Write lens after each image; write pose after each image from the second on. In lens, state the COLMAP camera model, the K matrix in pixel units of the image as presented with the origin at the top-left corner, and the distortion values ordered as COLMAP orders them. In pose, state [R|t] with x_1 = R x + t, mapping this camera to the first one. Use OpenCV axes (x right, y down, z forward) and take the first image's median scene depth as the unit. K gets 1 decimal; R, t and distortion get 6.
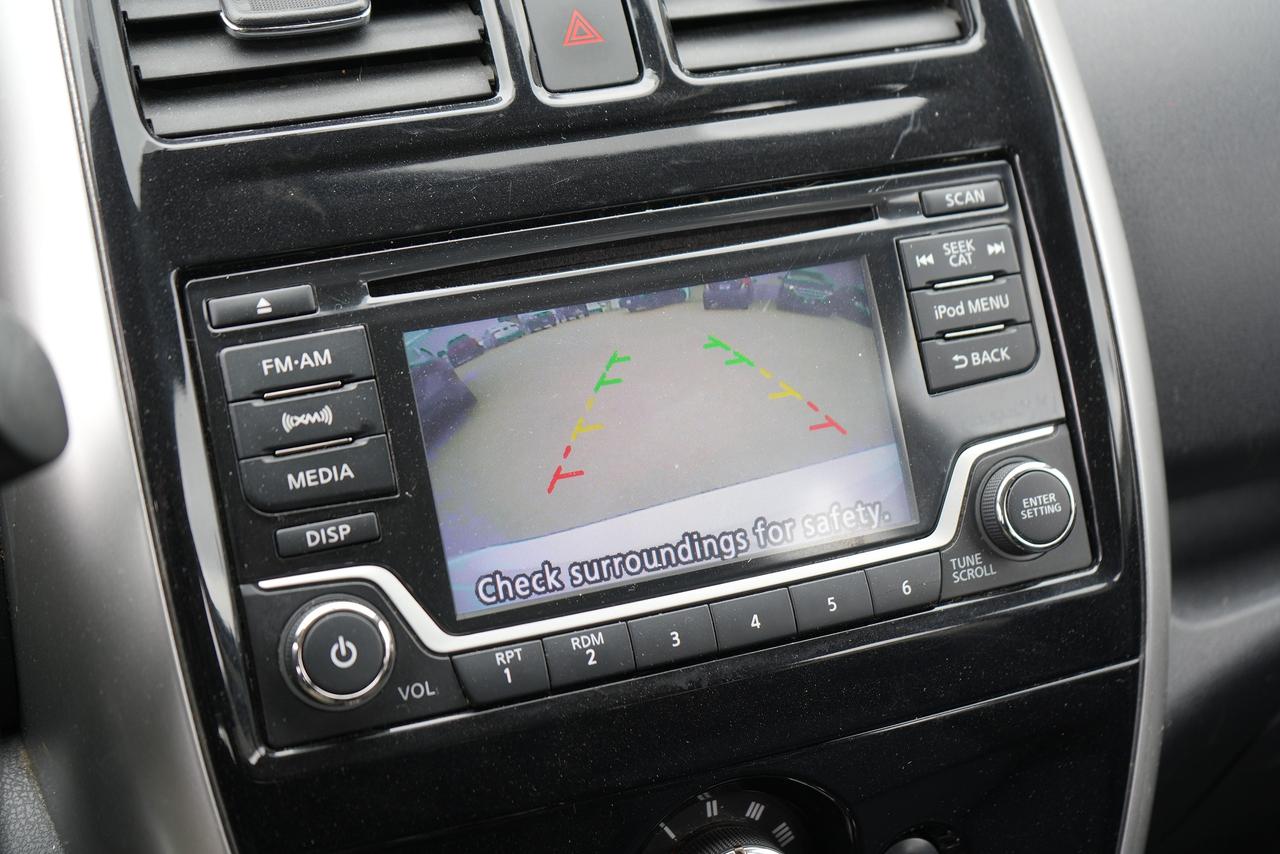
lens RADIAL K [[2012.3, 0, 640.0], [0, 2012.3, 427.0], [0, 0, 1]] dist [-0.025303, 0.095812]
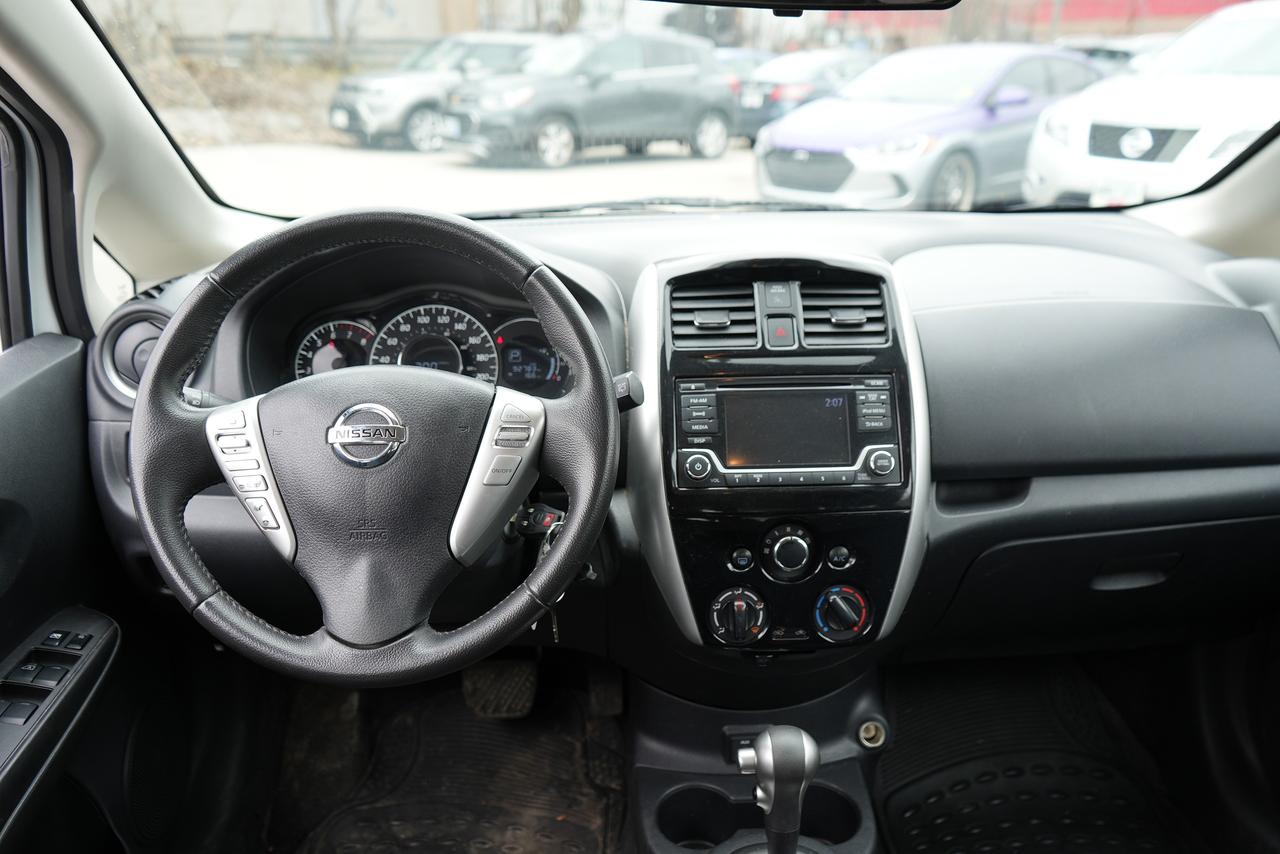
lens RADIAL K [[1026.0, 0, 640.0], [0, 1026.0, 427.0], [0, 0, 1]] dist [-0.015258, 0.016131]
pose [[0.943258, 0.110168, -0.313252, 0.381976], [-0.147959, 0.983978, -0.099473, 0.245366], [0.297275, 0.140177, 0.944446, -1.038440]]
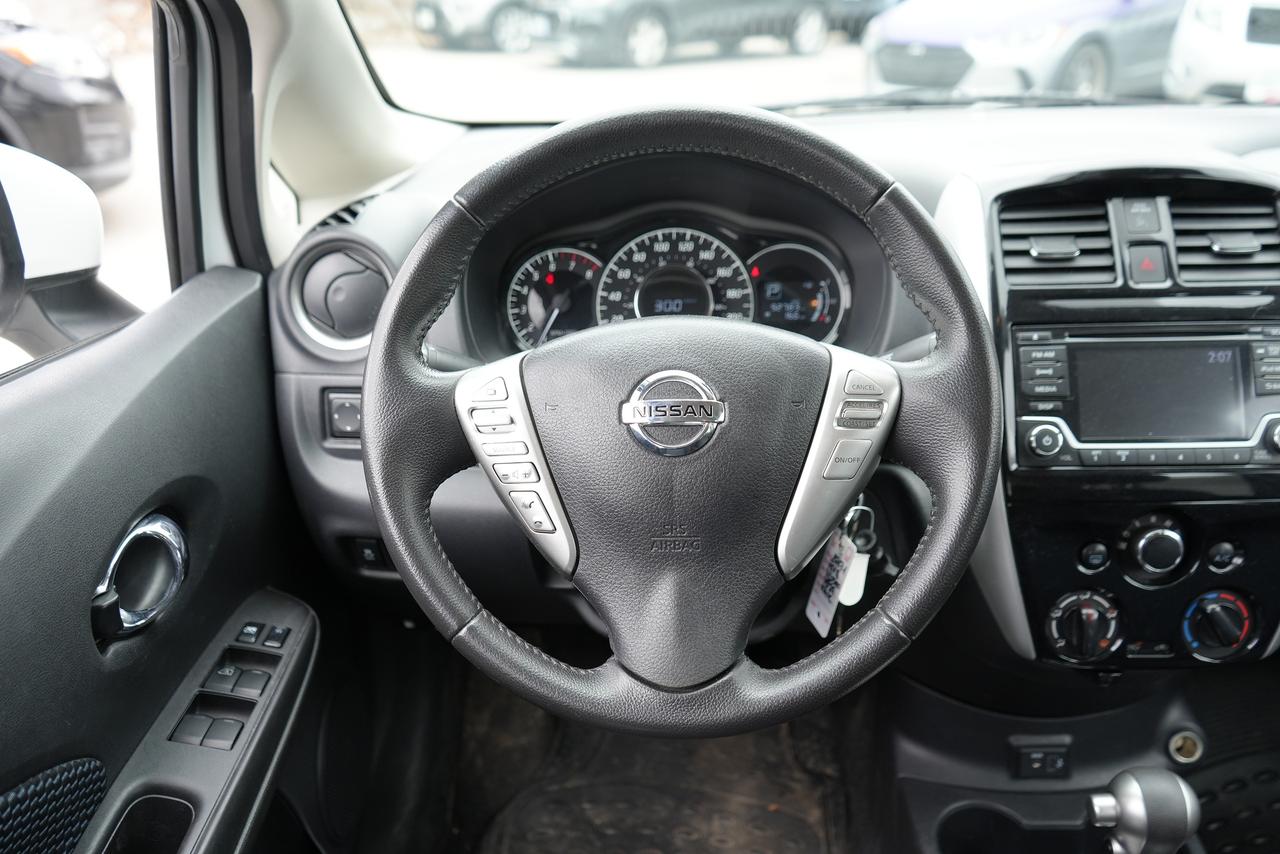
lens RADIAL K [[1026.0, 0, 640.0], [0, 1026.0, 427.0], [0, 0, 1]] dist [-0.015258, 0.016131]
pose [[0.916770, 0.146017, -0.371769, -0.127768], [-0.157120, 0.987579, 0.000433, 0.180829], [0.367215, 0.058015, 0.928325, -0.775550]]
